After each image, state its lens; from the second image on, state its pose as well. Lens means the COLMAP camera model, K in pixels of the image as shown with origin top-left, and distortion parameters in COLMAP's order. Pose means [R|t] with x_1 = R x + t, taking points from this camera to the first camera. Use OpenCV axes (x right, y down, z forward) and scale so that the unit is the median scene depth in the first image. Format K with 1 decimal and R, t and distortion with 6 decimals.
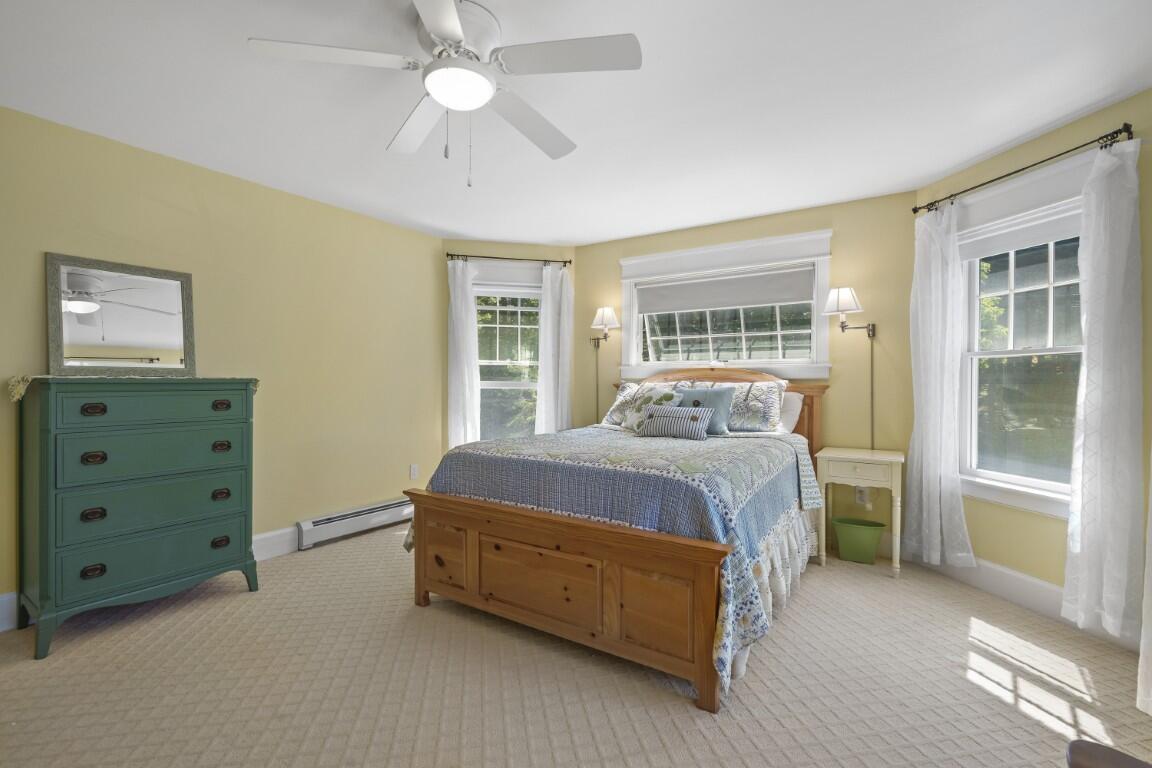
lens RADIAL K [[538.2, 0, 571.6], [0, 538.2, 385.4], [0, 0, 1]] dist [0.003327, 0.000166]
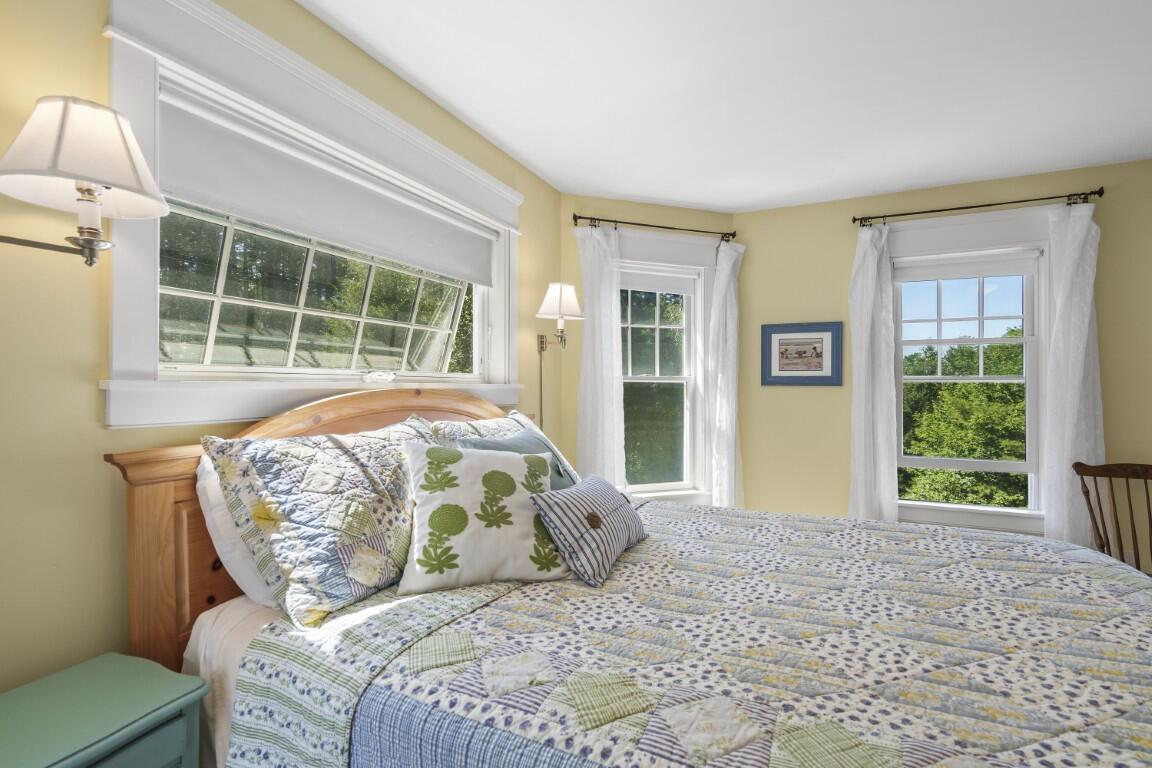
lens RADIAL K [[538.2, 0, 571.6], [0, 538.2, 385.4], [0, 0, 1]] dist [0.003327, 0.000166]
pose [[-0.158382, -0.010312, 0.987324, -0.267760], [-0.000364, 0.999946, 0.010385, -0.052412], [-0.987378, 0.001285, -0.158377, 1.168415]]
